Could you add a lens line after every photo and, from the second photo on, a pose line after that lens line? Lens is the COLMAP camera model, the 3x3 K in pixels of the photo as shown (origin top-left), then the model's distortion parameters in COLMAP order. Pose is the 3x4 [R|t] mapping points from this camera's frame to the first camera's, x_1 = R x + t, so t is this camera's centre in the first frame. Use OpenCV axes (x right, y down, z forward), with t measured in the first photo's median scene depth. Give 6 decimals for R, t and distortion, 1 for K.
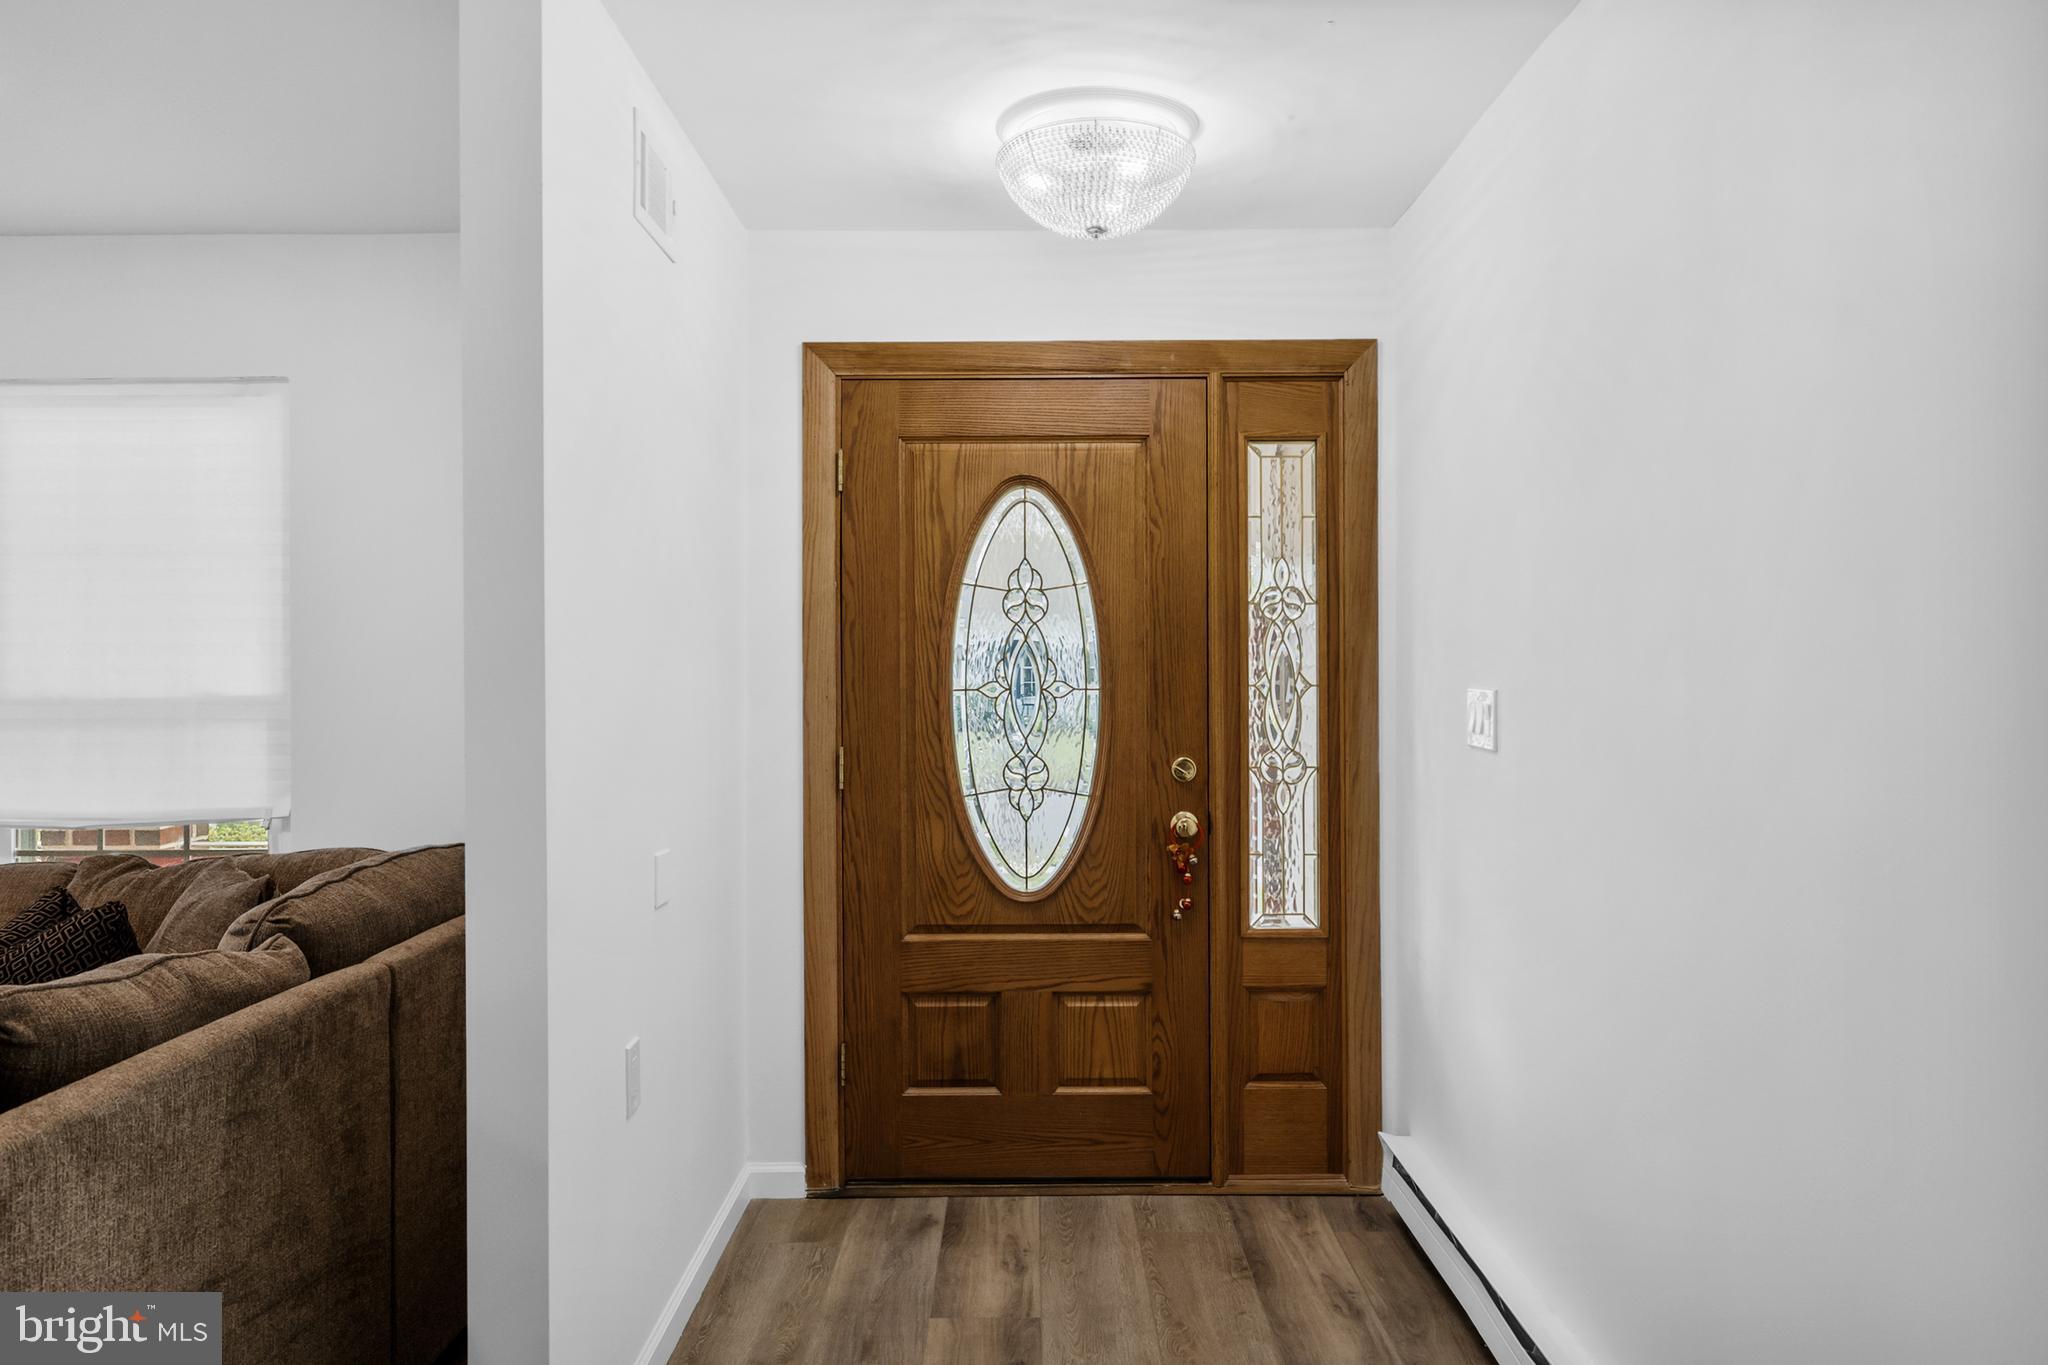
lens RADIAL K [[1413.4, 0, 1024.0], [0, 1413.4, 682.5], [0, 0, 1]] dist [0.002128, 0.000465]
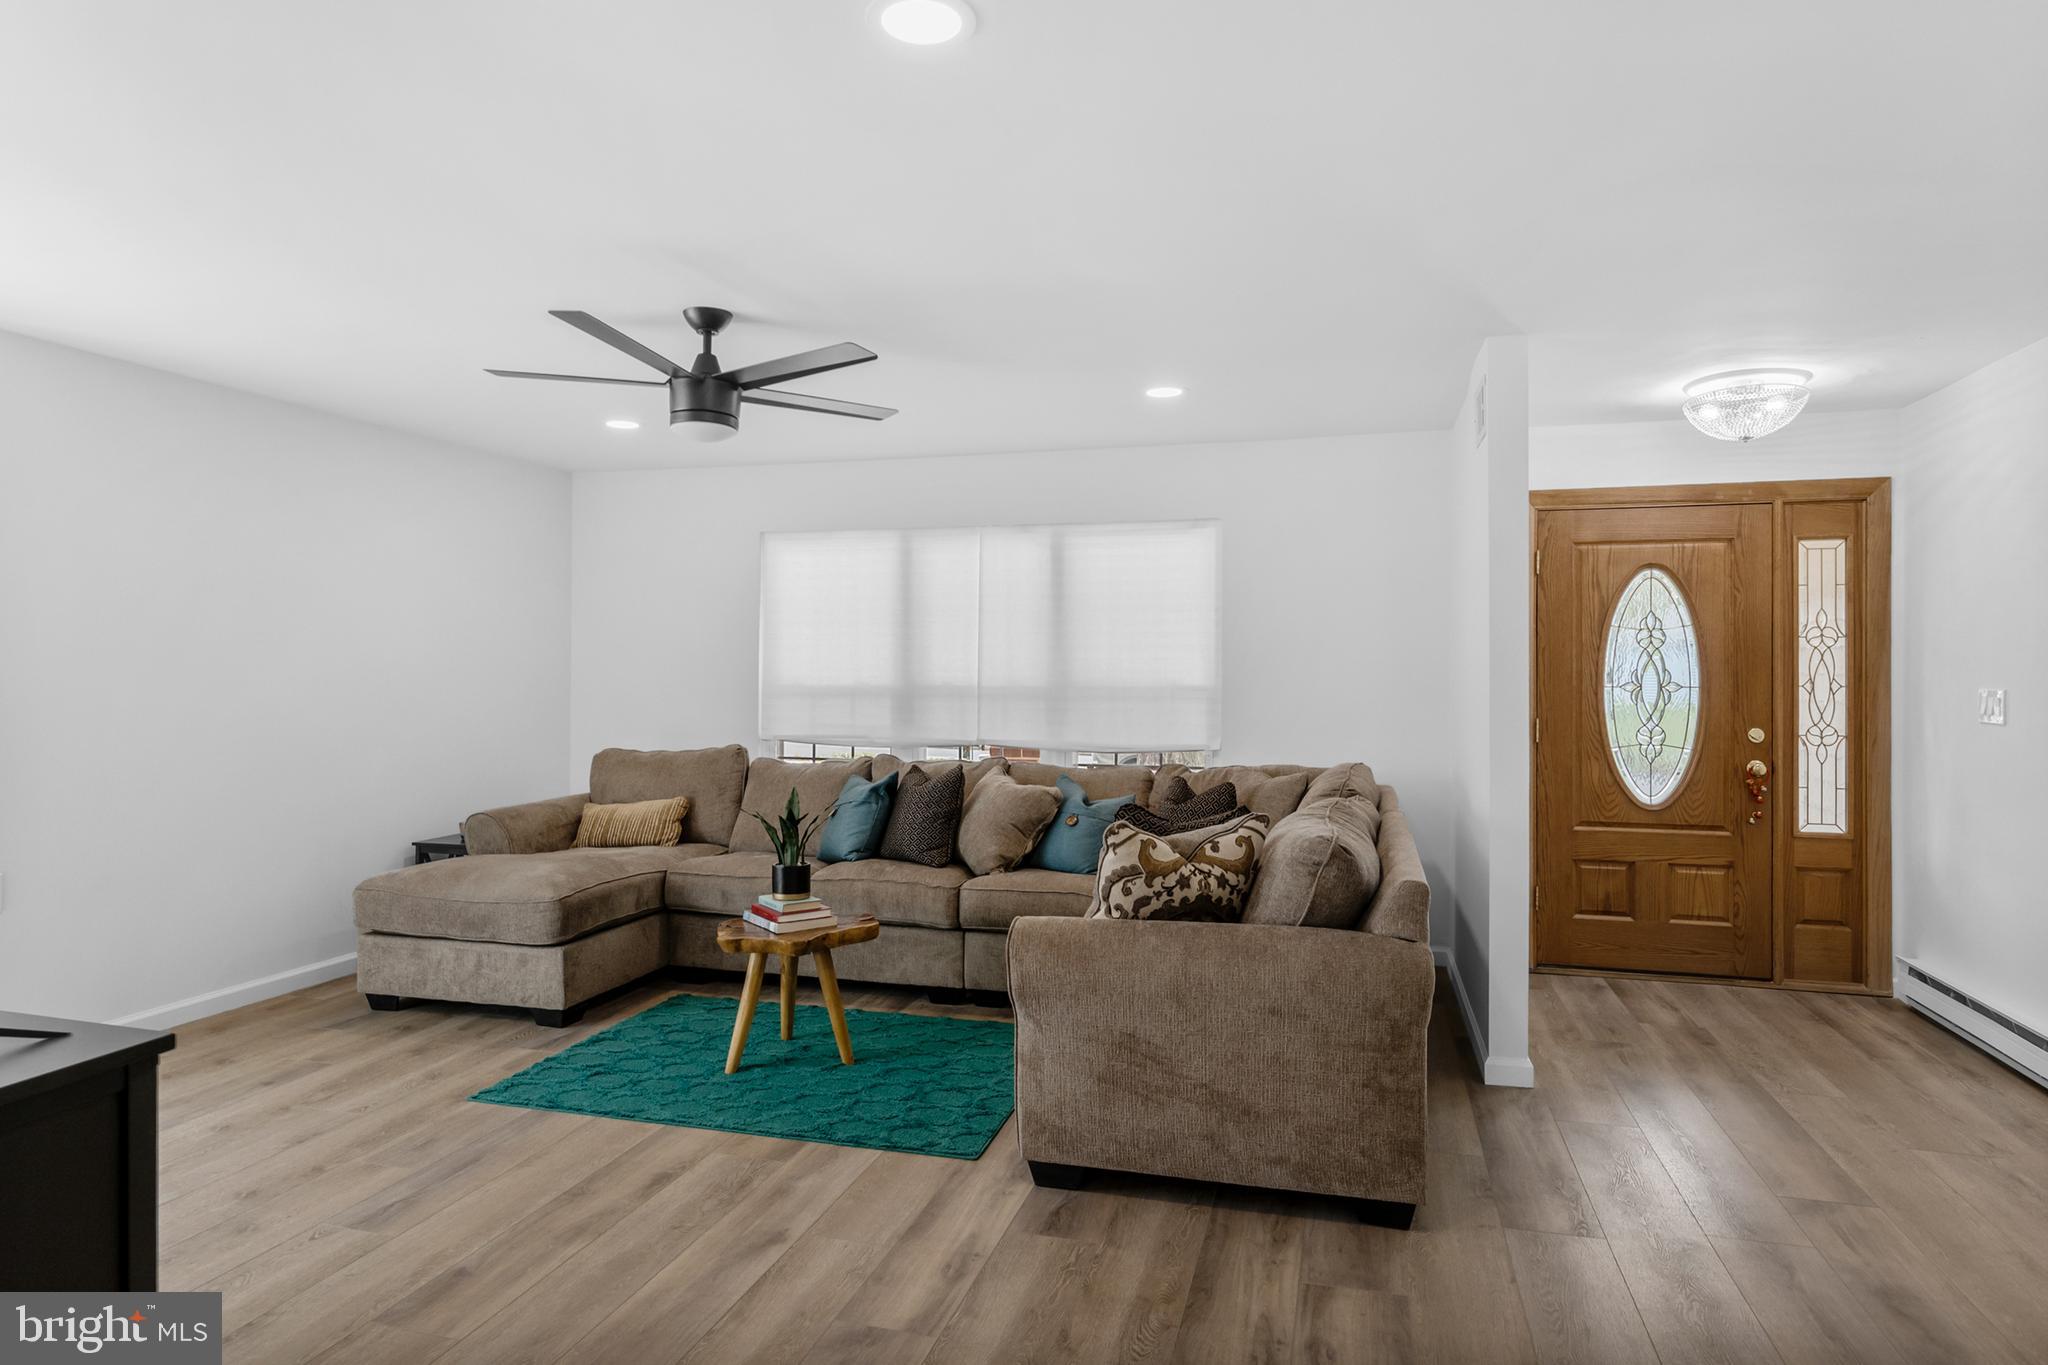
lens RADIAL K [[1142.0, 0, 1032.0], [0, 1142.0, 678.0], [0, 0, 1]] dist [0.002109, 0.004044]
pose [[0.966275, 0.009383, -0.257342, -0.370671], [-0.011489, 0.999912, -0.006680, 0.011974], [0.257256, 0.009411, 0.966297, -0.541862]]
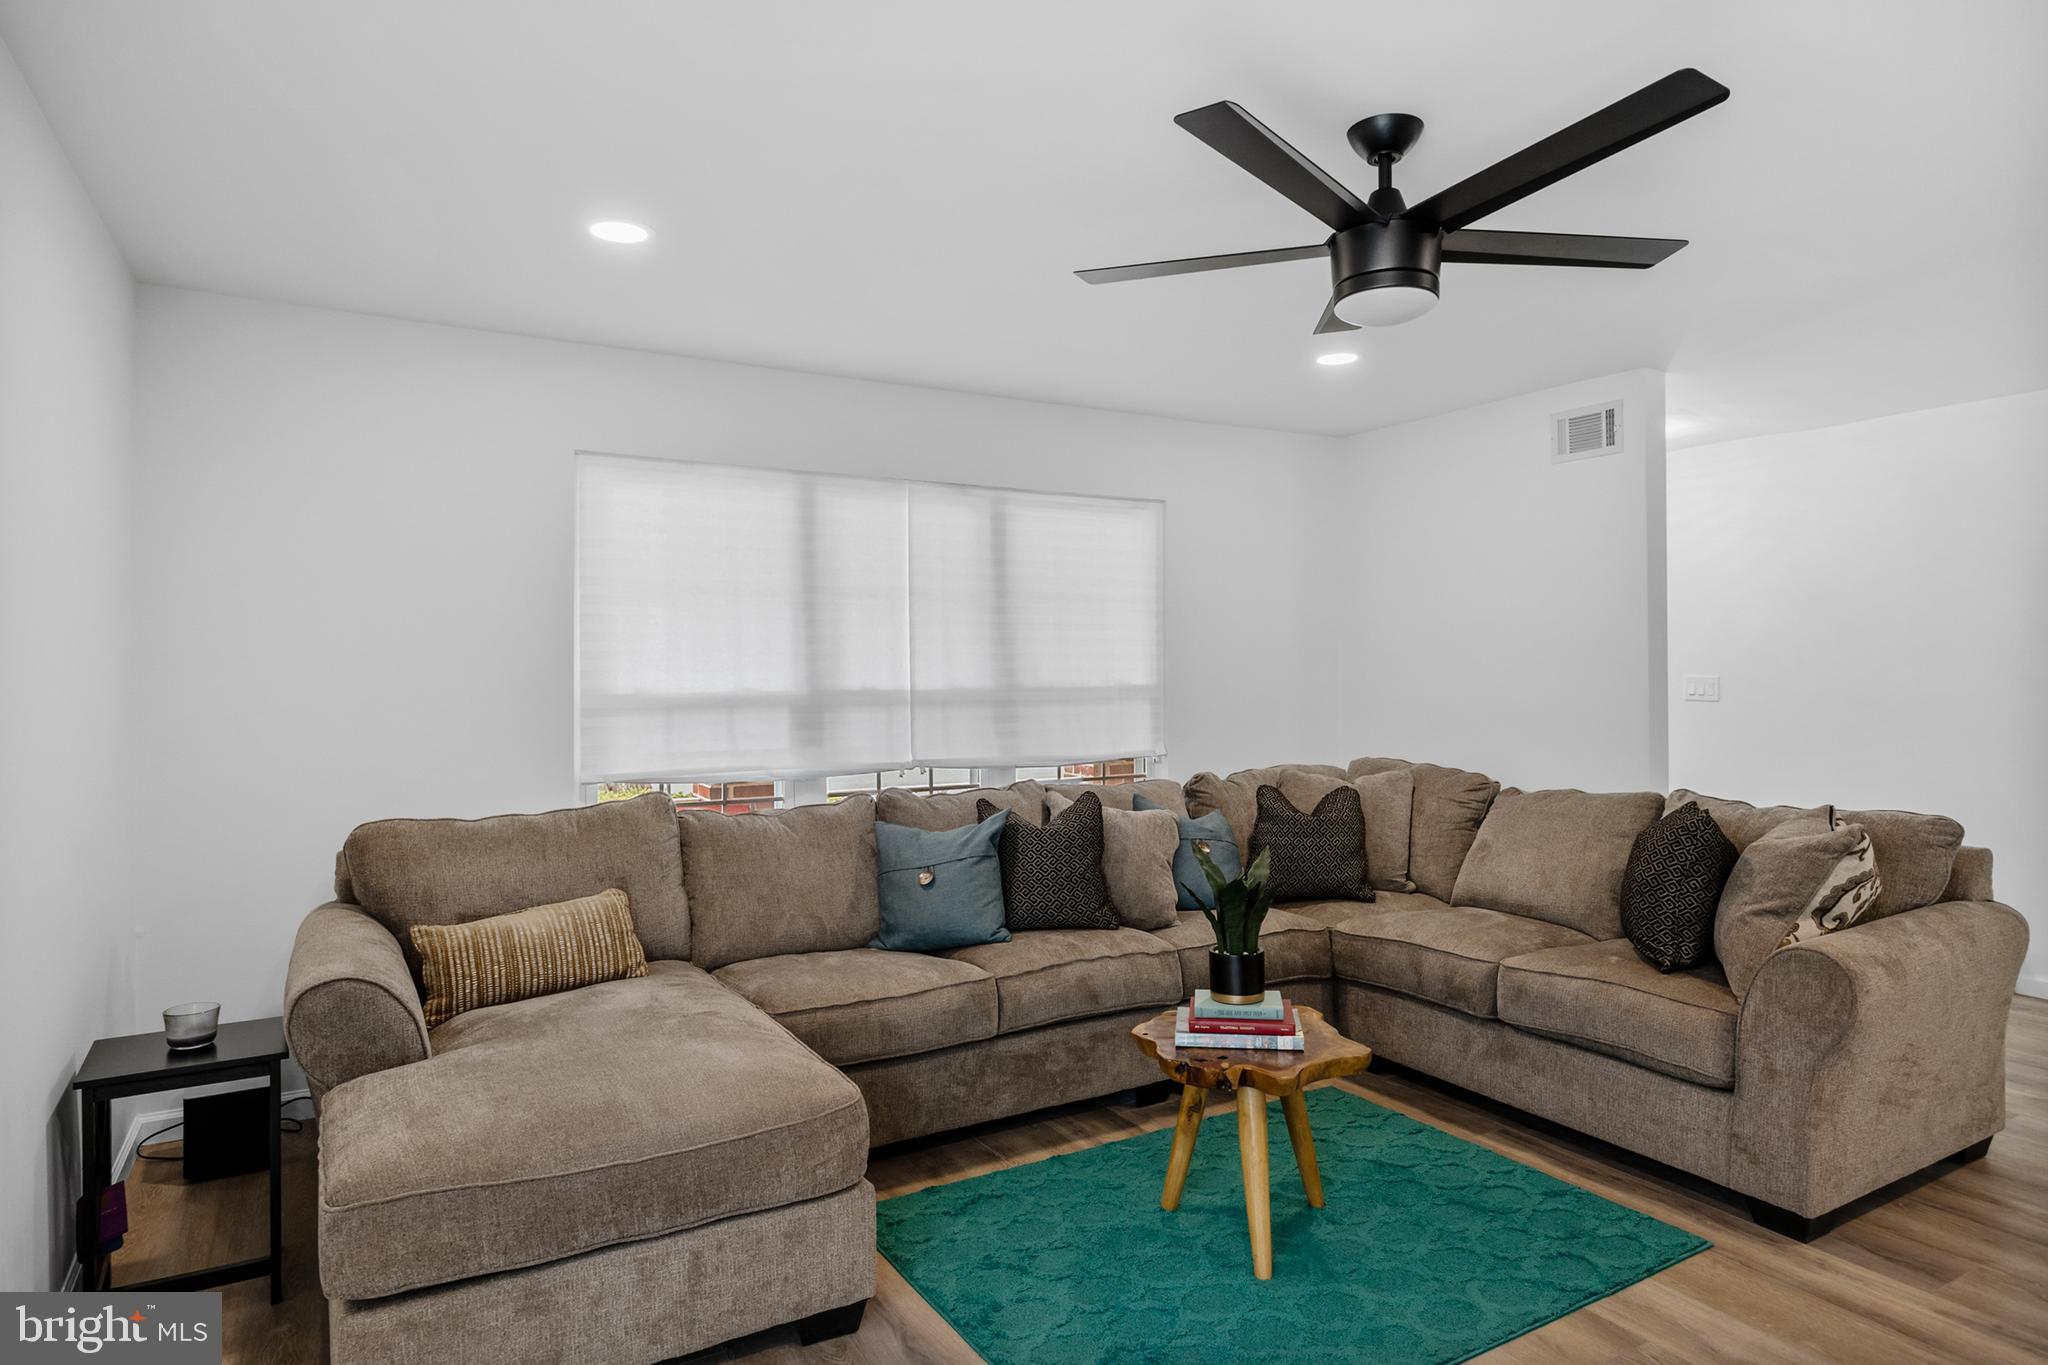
lens RADIAL K [[1163.9, 0, 1024.0], [0, 1163.9, 682.5], [0, 0, 1]] dist [0.001210, -0.000447]
pose [[0.863854, -0.006049, 0.503705, -1.386625], [0.010154, 0.999934, -0.005406, 0.012215], [-0.503639, 0.009785, 0.863859, -0.135971]]
